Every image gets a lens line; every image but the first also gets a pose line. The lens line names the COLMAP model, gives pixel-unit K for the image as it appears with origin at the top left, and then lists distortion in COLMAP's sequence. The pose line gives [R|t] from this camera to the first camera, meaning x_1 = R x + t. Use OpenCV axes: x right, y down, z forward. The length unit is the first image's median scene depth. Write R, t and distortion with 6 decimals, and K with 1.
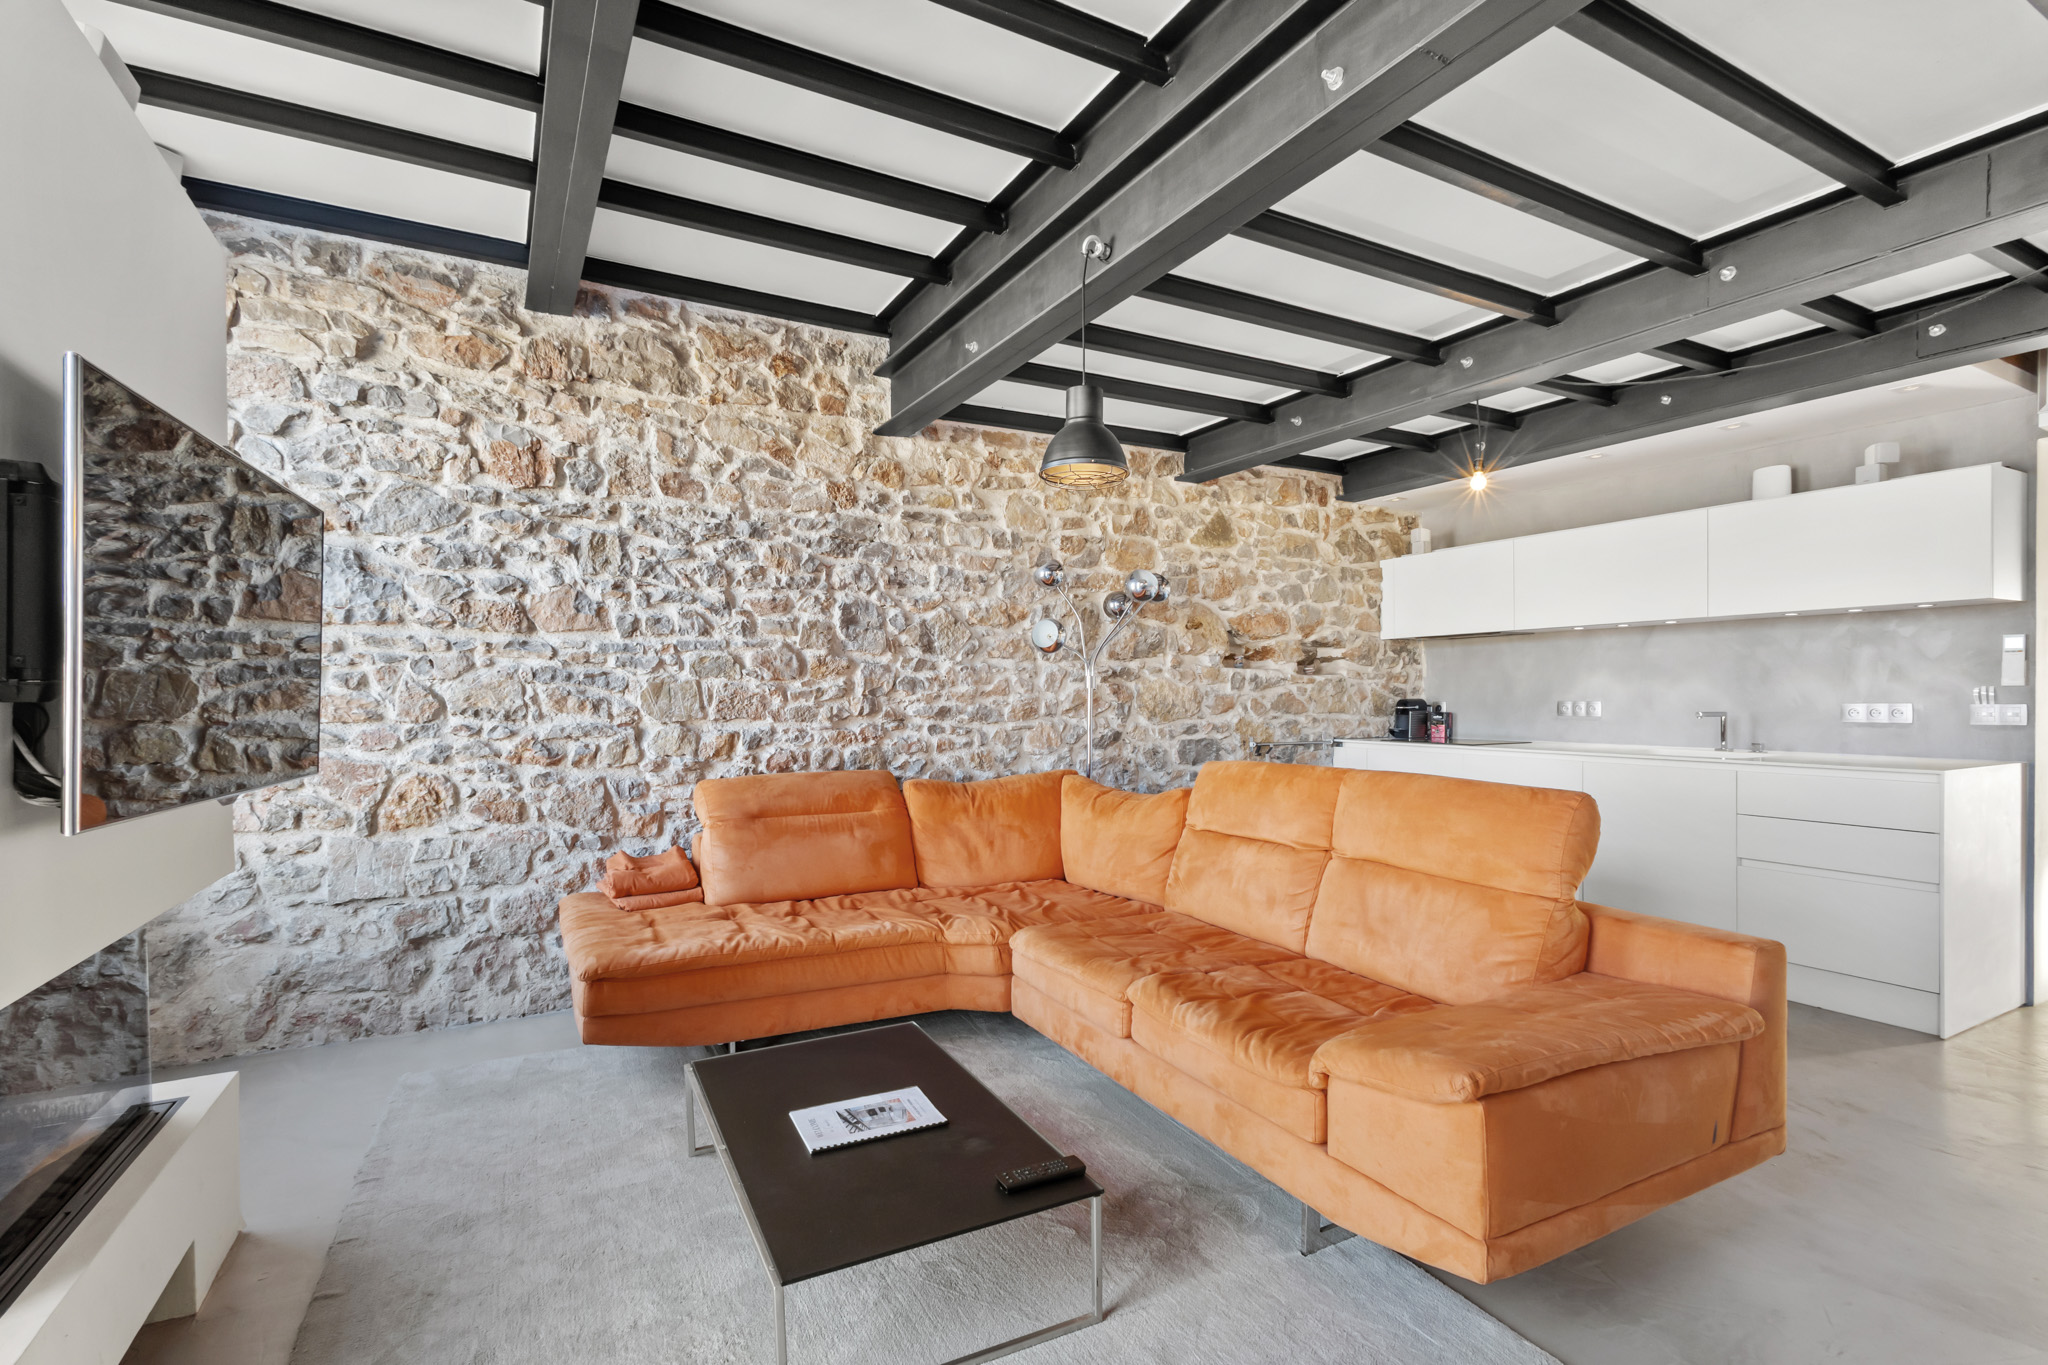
lens RADIAL K [[940.4, 0, 1030.4], [0, 940.4, 703.4], [0, 0, 1]] dist [0.014553, -0.004317]
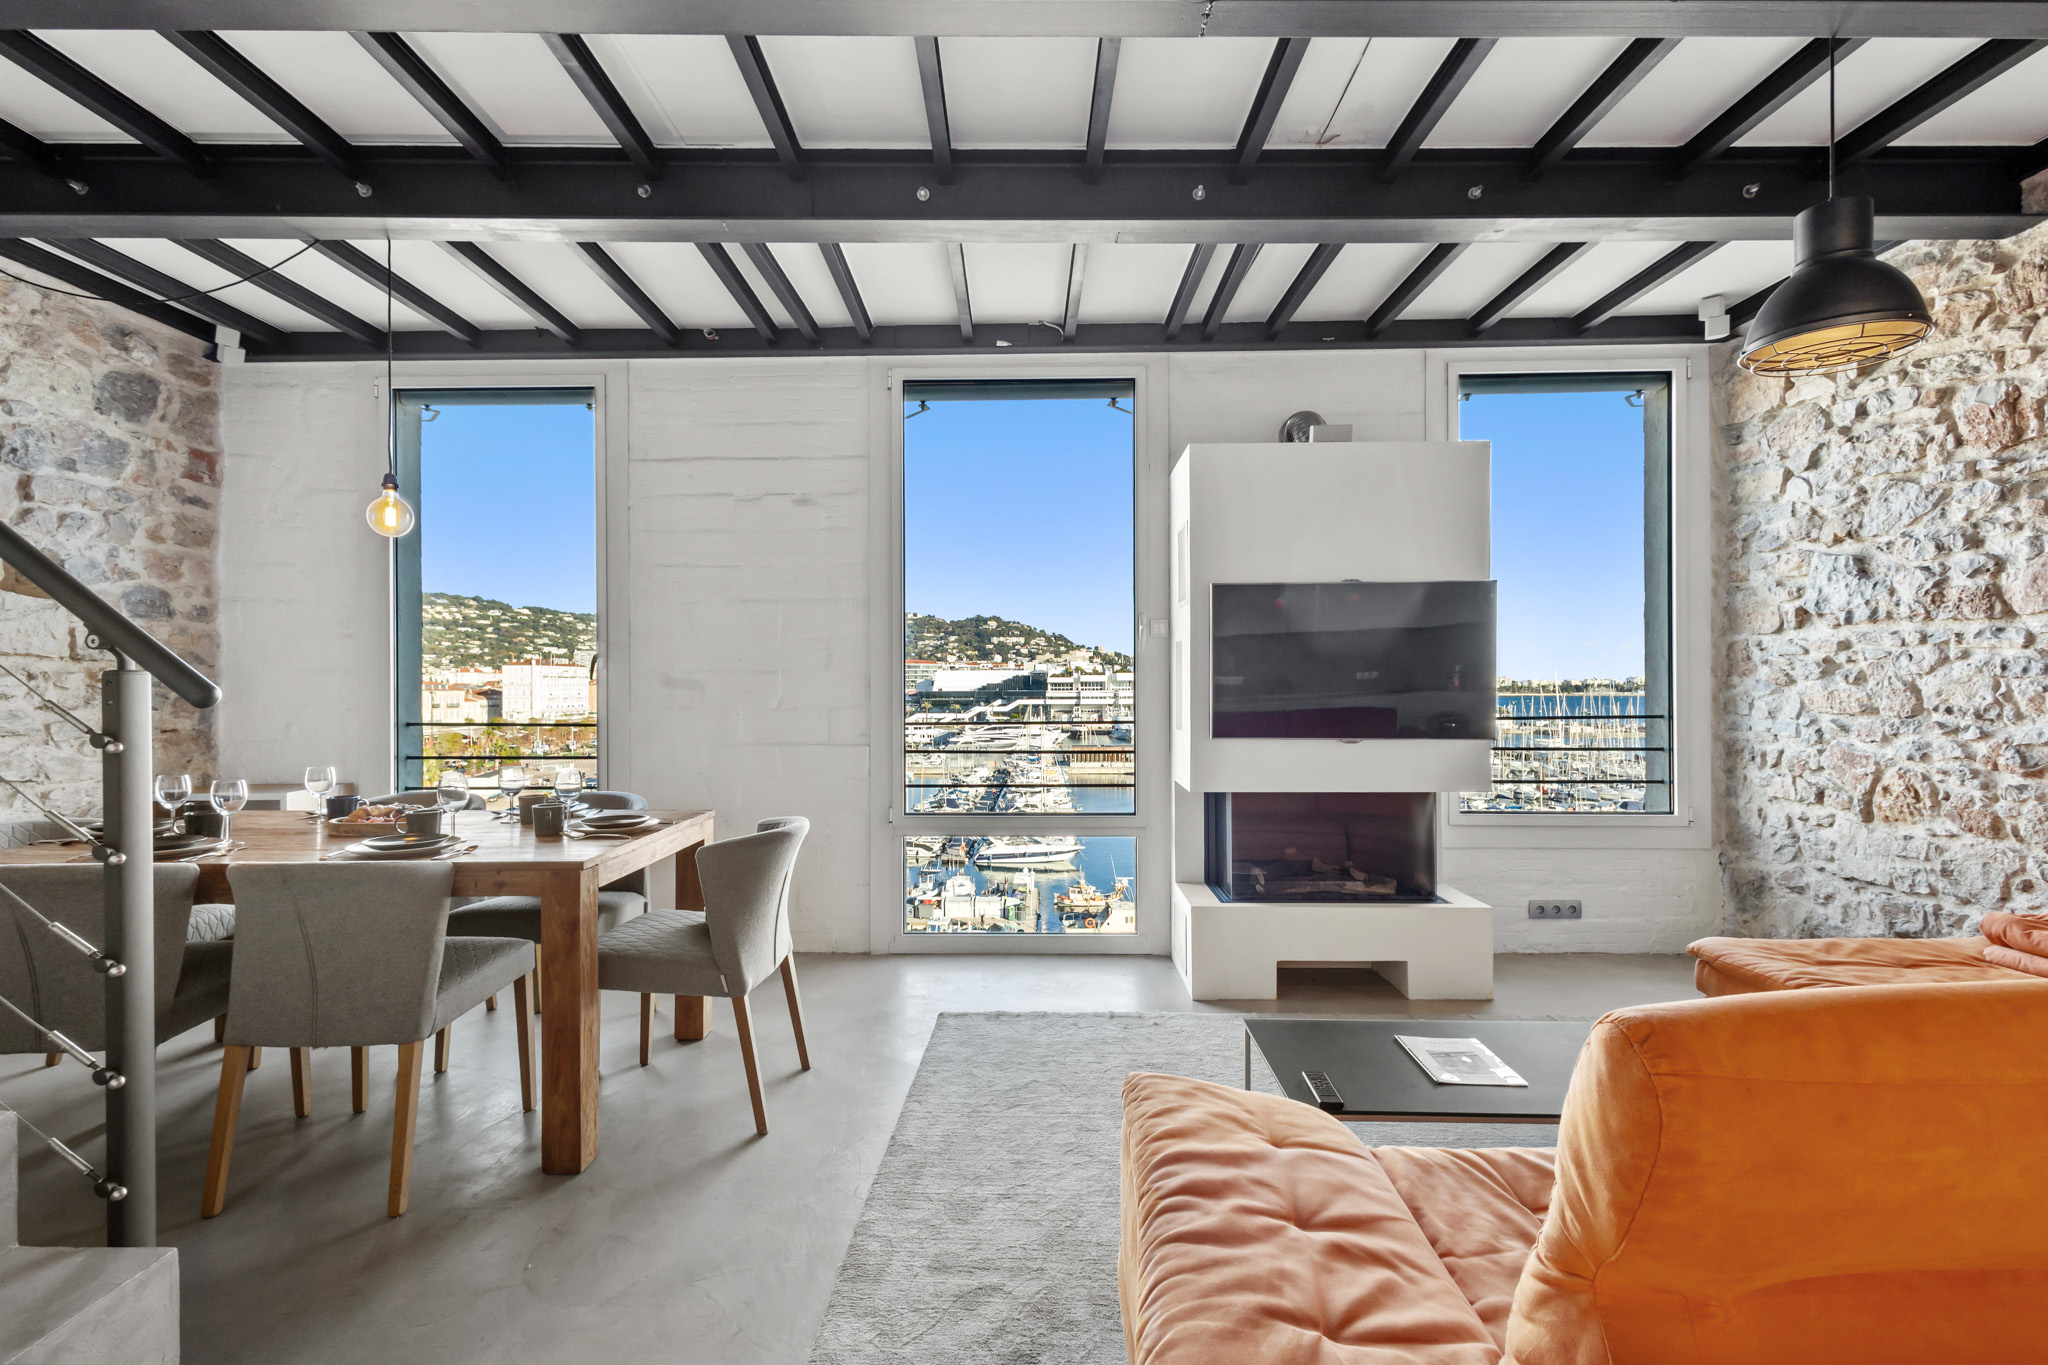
lens RADIAL K [[940.4, 0, 1020.5], [0, 940.4, 682.2], [0, 0, 1]] dist [0.014553, -0.004317]
pose [[-0.478281, 0.004934, -0.878193, 0.535681], [0.000326, 0.999985, 0.005440, -0.018055], [0.878207, 0.002315, -0.478275, 0.522358]]
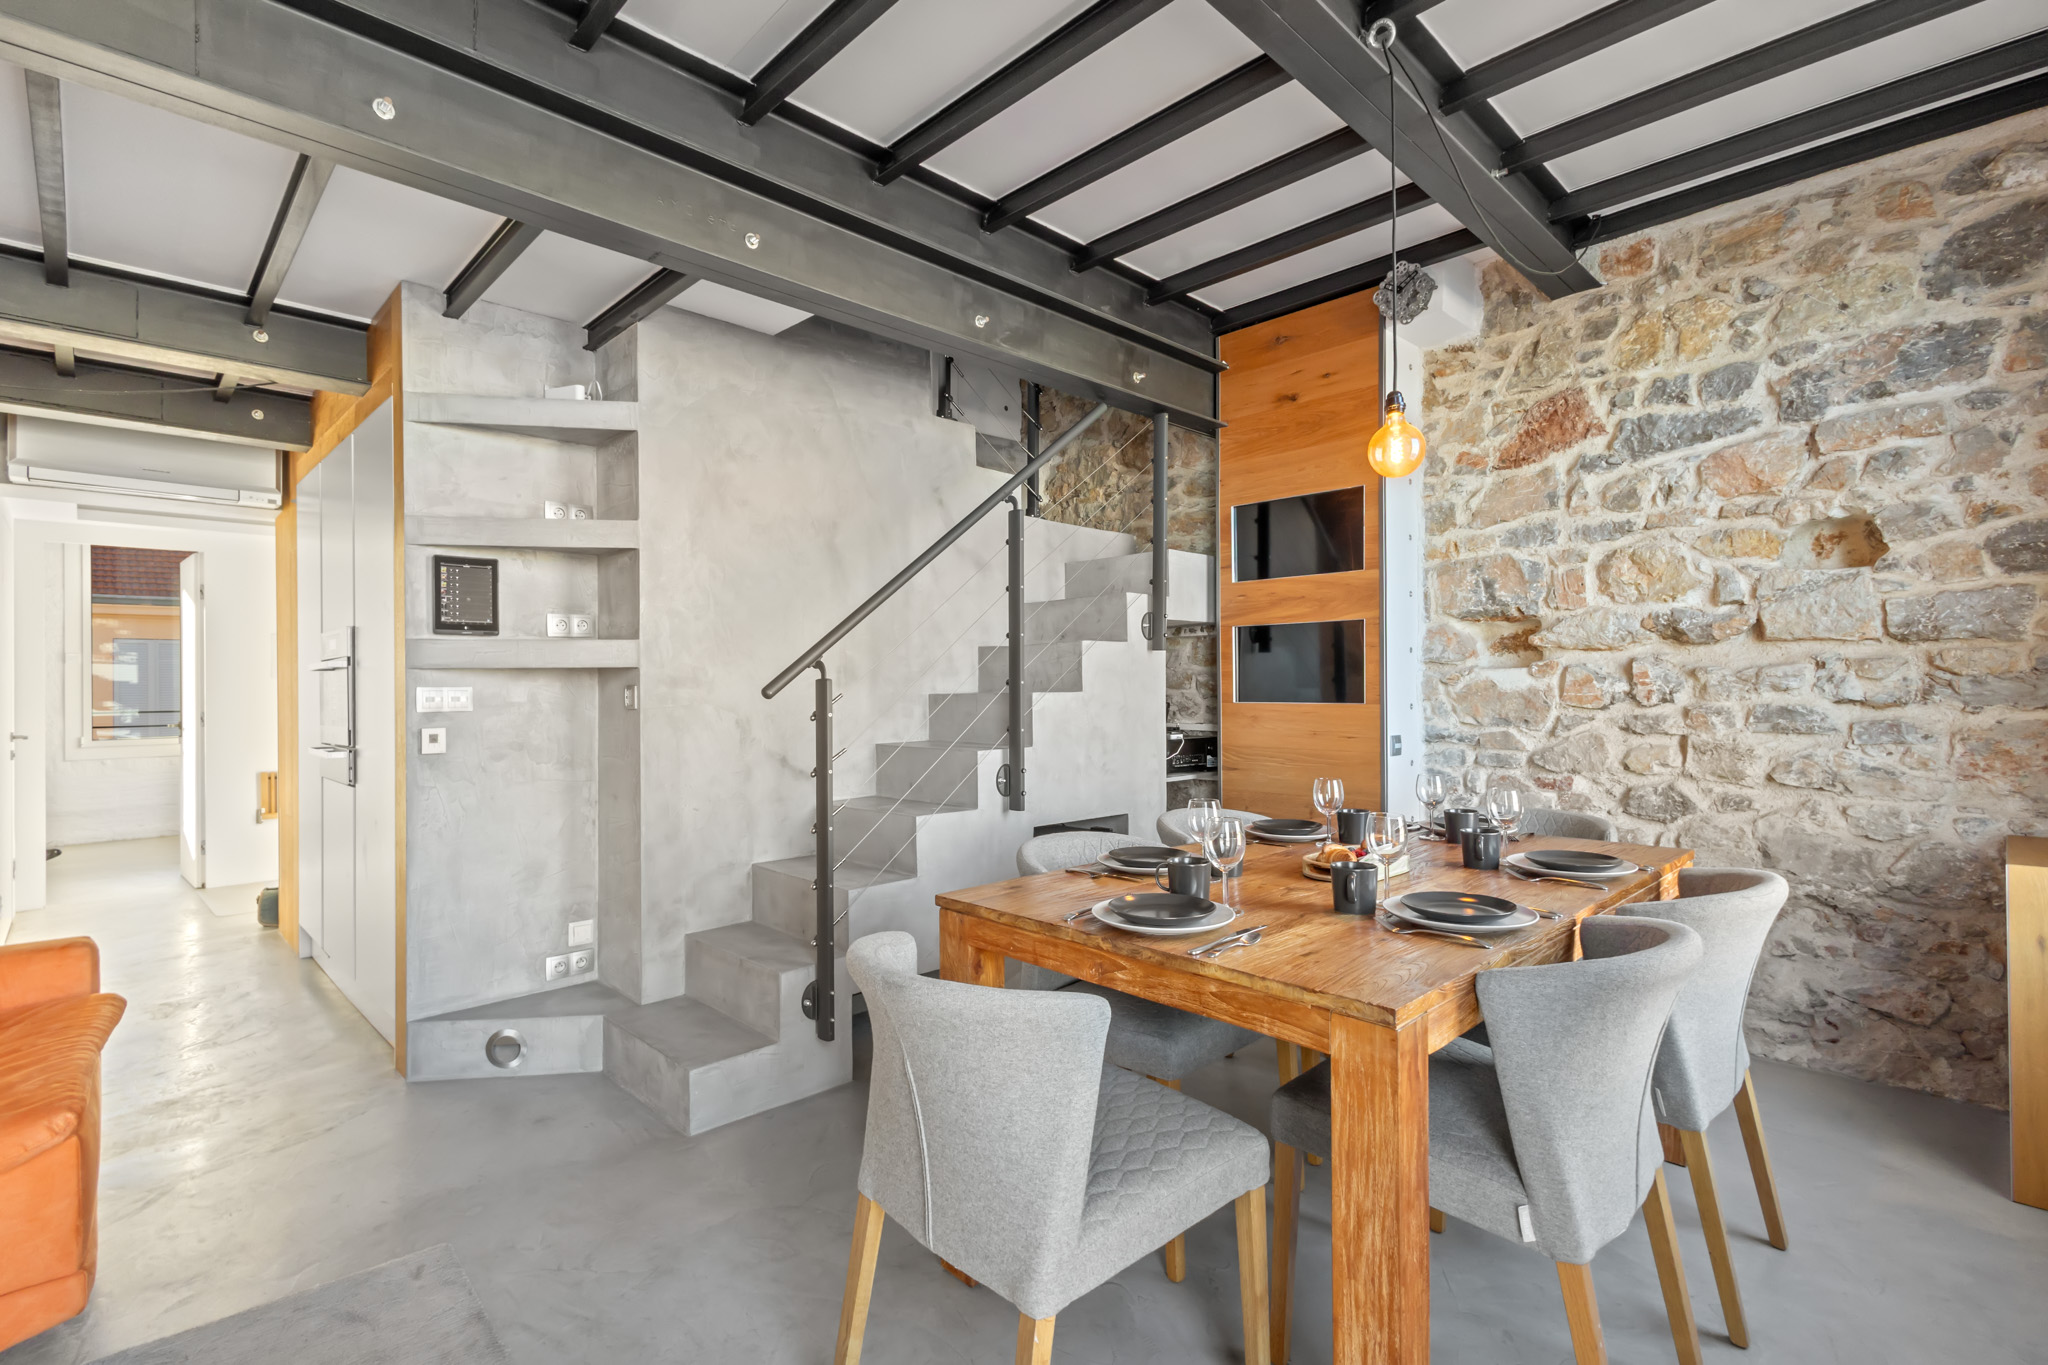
lens RADIAL K [[940.4, 0, 1019.2], [0, 940.4, 678.1], [0, 0, 1]] dist [0.014553, -0.004317]
pose [[-0.271630, 0.014464, 0.962293, -0.291801], [0.017484, 0.999796, -0.010092, -0.011856], [-0.962243, 0.014083, -0.271828, 0.116479]]
